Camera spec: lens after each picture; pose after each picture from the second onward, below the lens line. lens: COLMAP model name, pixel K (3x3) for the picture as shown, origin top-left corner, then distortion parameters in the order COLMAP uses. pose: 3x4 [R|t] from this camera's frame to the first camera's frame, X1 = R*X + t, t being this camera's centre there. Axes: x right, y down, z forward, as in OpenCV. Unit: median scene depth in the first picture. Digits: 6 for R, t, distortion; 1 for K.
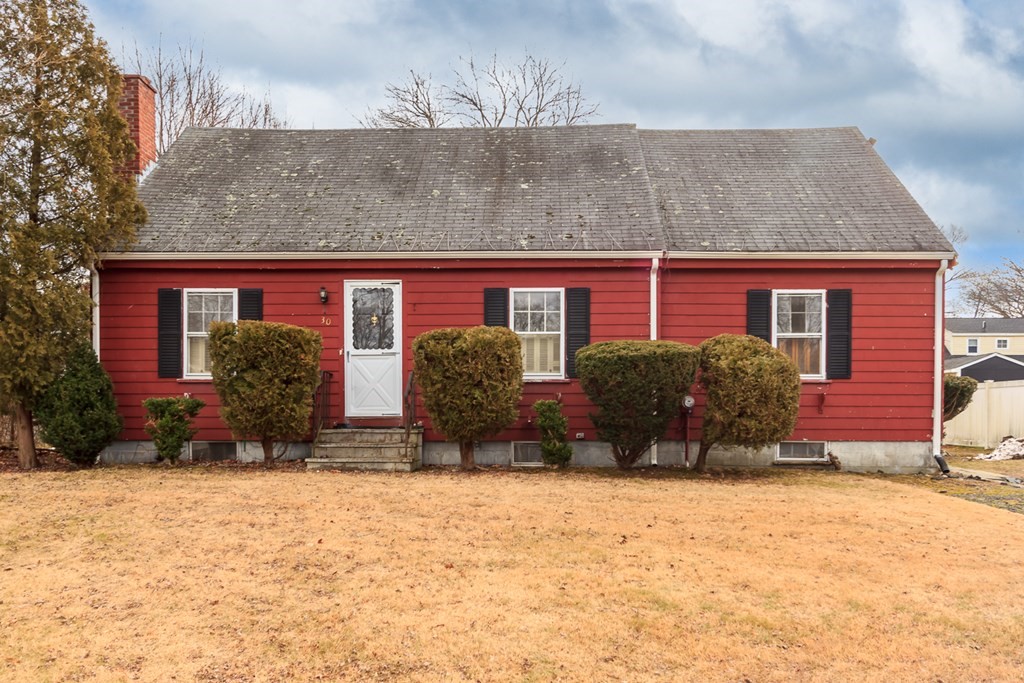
lens RADIAL K [[874.8, 0, 516.3], [0, 874.8, 408.3], [0, 0, 1]] dist [-0.007878, -0.001872]
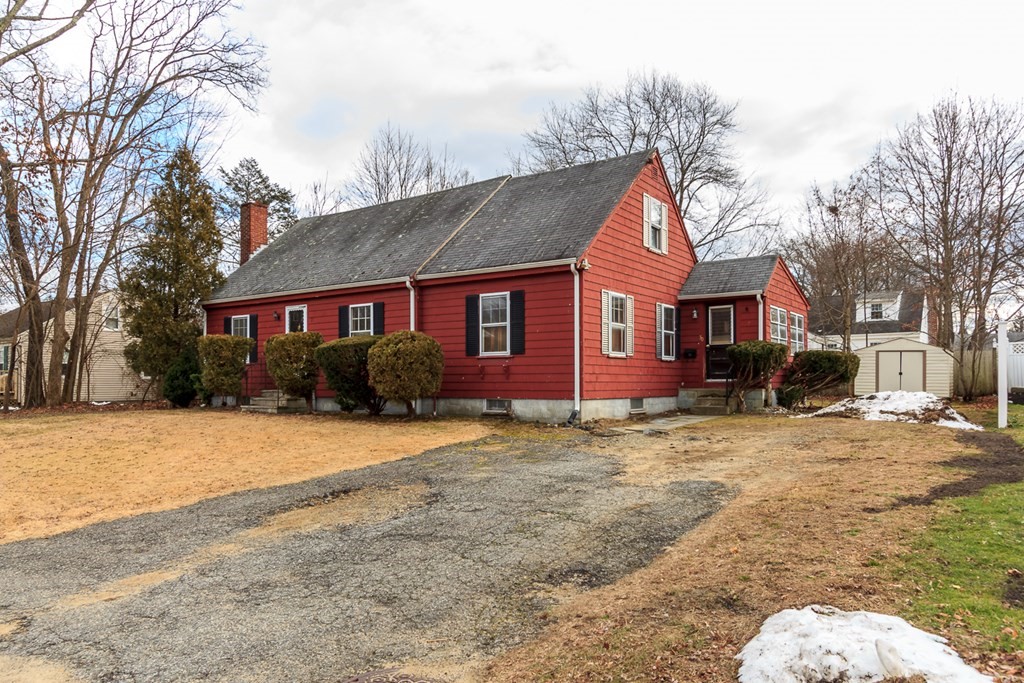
lens RADIAL K [[720.9, 0, 507.9], [0, 720.9, 349.4], [0, 0, 1]] dist [-0.029355, 0.002151]
pose [[0.830892, -0.030693, -0.555587, 0.999612], [0.014588, 0.999336, -0.033390, -0.003333], [0.556243, 0.019639, 0.830788, 0.030638]]
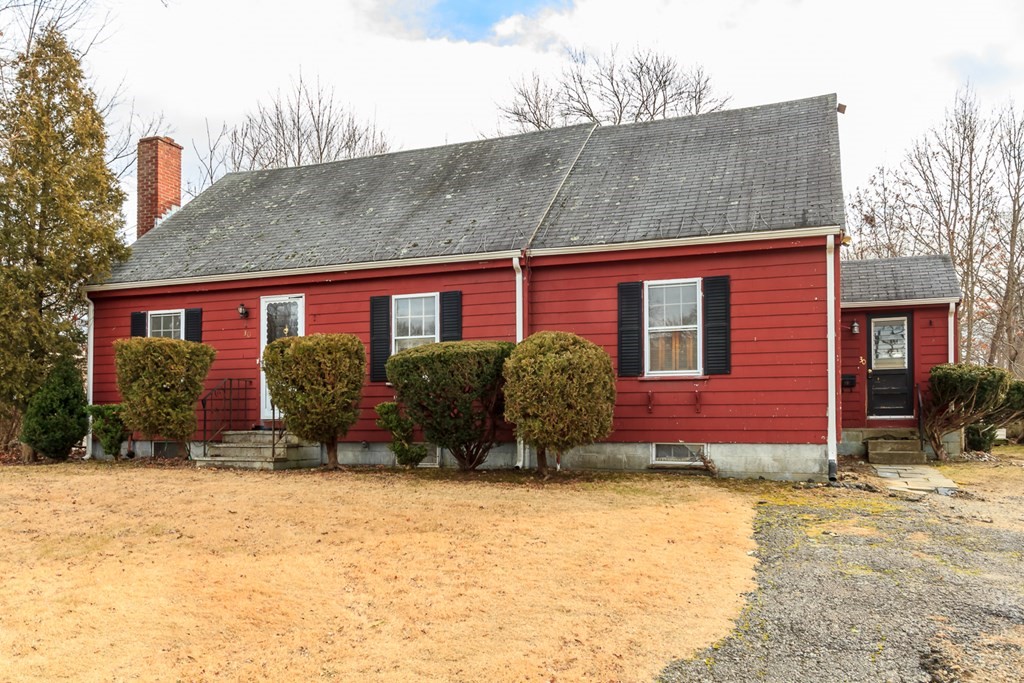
lens RADIAL K [[820.5, 0, 518.3], [0, 820.5, 371.9], [0, 0, 1]] dist [-0.012432, -0.003149]
pose [[0.943367, -0.025178, -0.330794, 0.456263], [0.010053, 0.998828, -0.047356, 0.001823], [0.331598, 0.041348, 0.942514, 0.128997]]
